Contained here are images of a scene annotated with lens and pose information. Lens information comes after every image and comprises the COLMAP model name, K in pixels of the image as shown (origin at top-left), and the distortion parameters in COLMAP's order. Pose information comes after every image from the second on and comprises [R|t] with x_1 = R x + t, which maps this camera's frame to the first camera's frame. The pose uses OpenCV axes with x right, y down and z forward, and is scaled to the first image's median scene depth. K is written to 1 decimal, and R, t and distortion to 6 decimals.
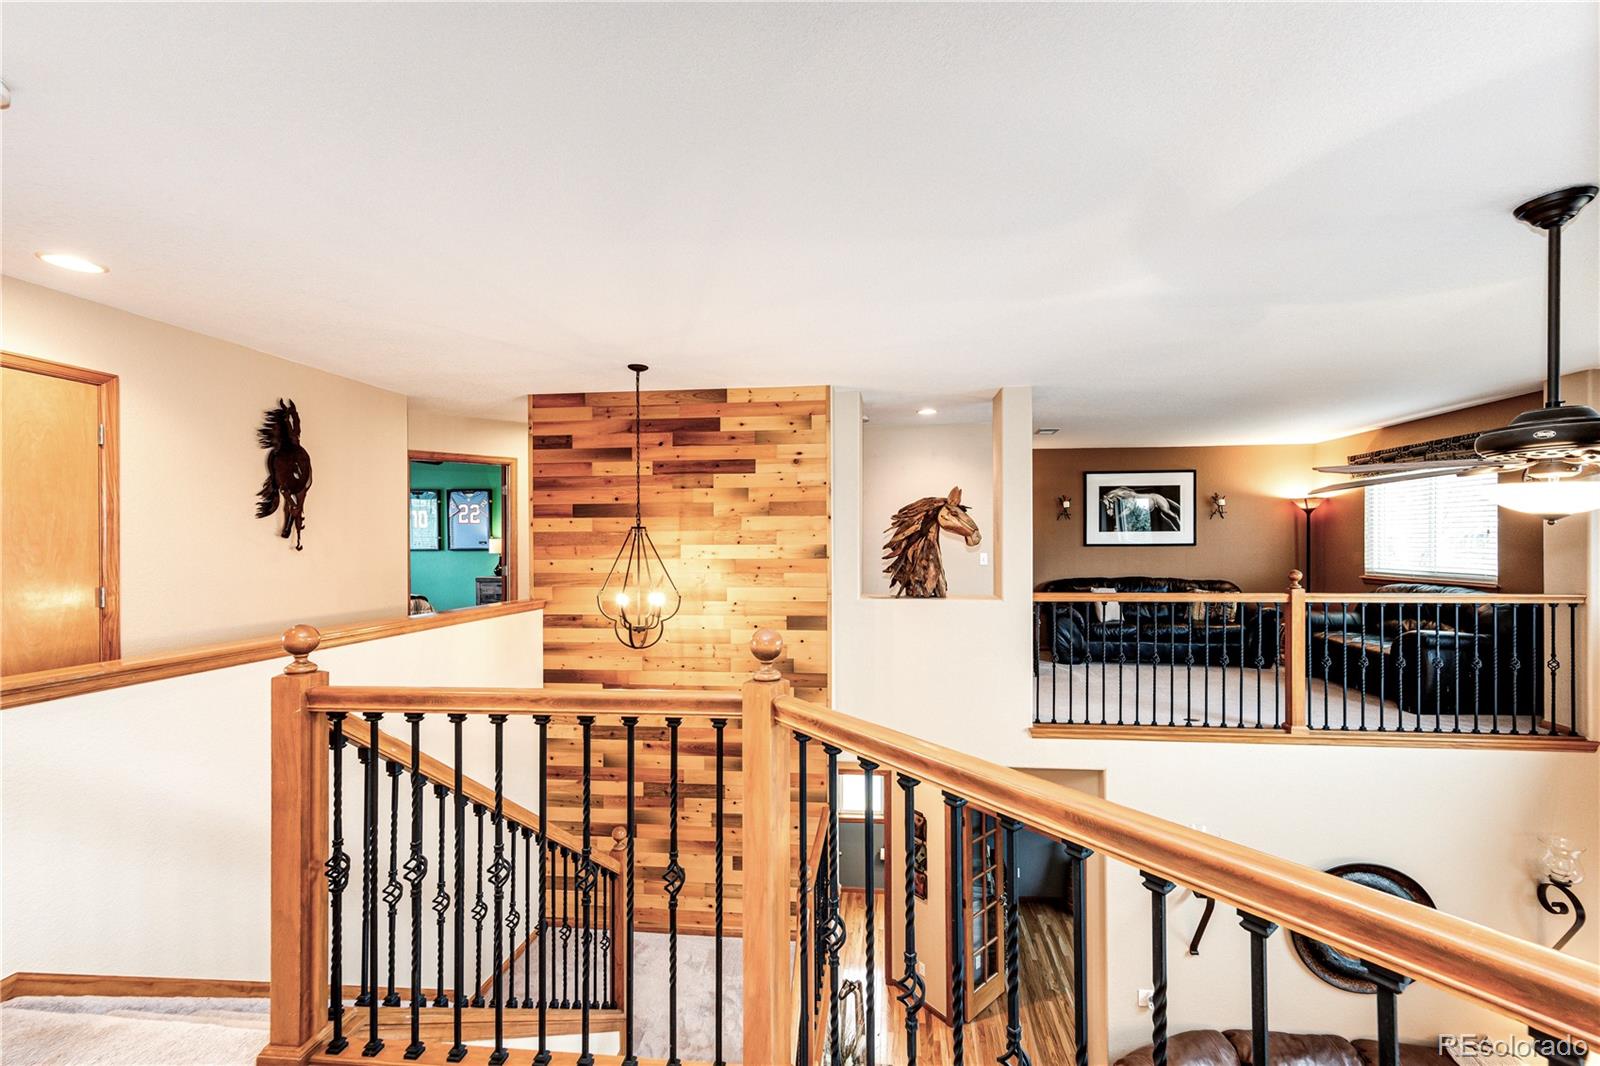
lens RADIAL K [[630.2, 0, 834.5], [0, 630.2, 547.0], [0, 0, 1]] dist [0.002609, 0.000632]
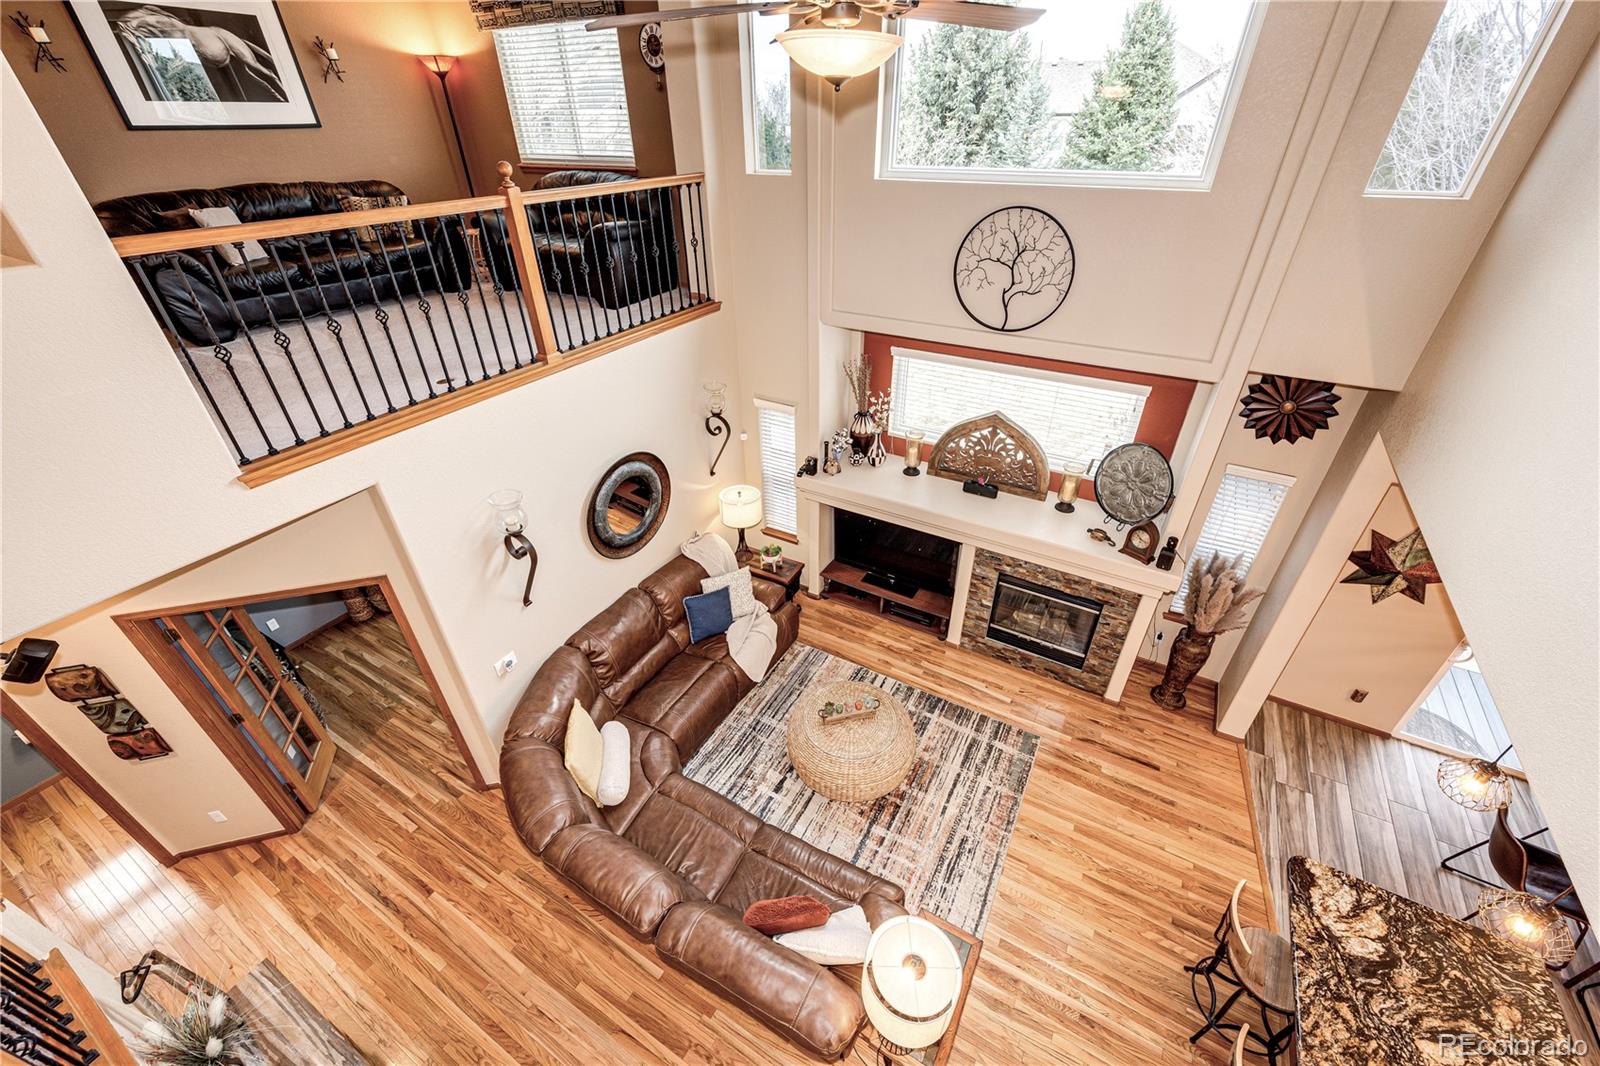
lens RADIAL K [[630.2, 0, 803.4], [0, 630.2, 537.4], [0, 0, 1]] dist [0.002609, 0.000632]
pose [[0.414837, -0.503887, 0.757633, 0.035546], [0.013349, 0.835940, 0.548658, 0.001208], [-0.909798, -0.217490, 0.353505, 0.244128]]
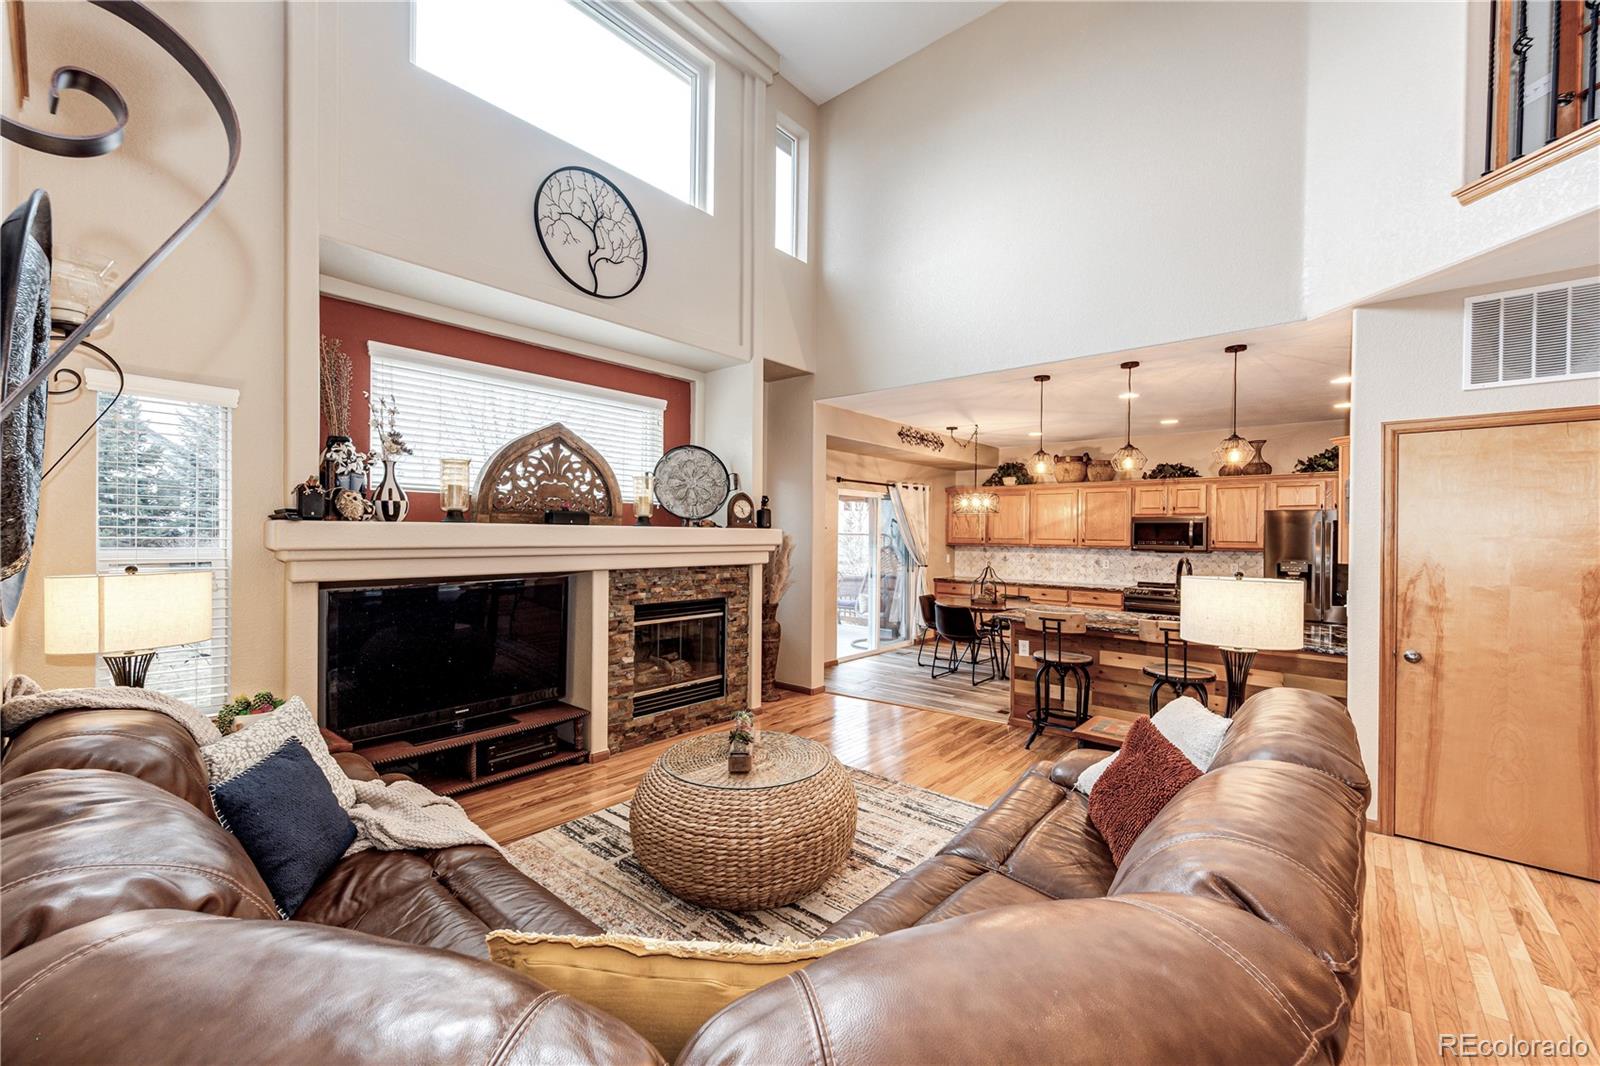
lens RADIAL K [[630.2, 0, 793.7], [0, 630.2, 548.3], [0, 0, 1]] dist [0.002609, 0.000632]
pose [[-0.810622, -0.022760, 0.585128, 0.315295], [-0.011489, 0.999670, 0.022968, 0.603805], [-0.585458, 0.011896, -0.810616, 0.936868]]
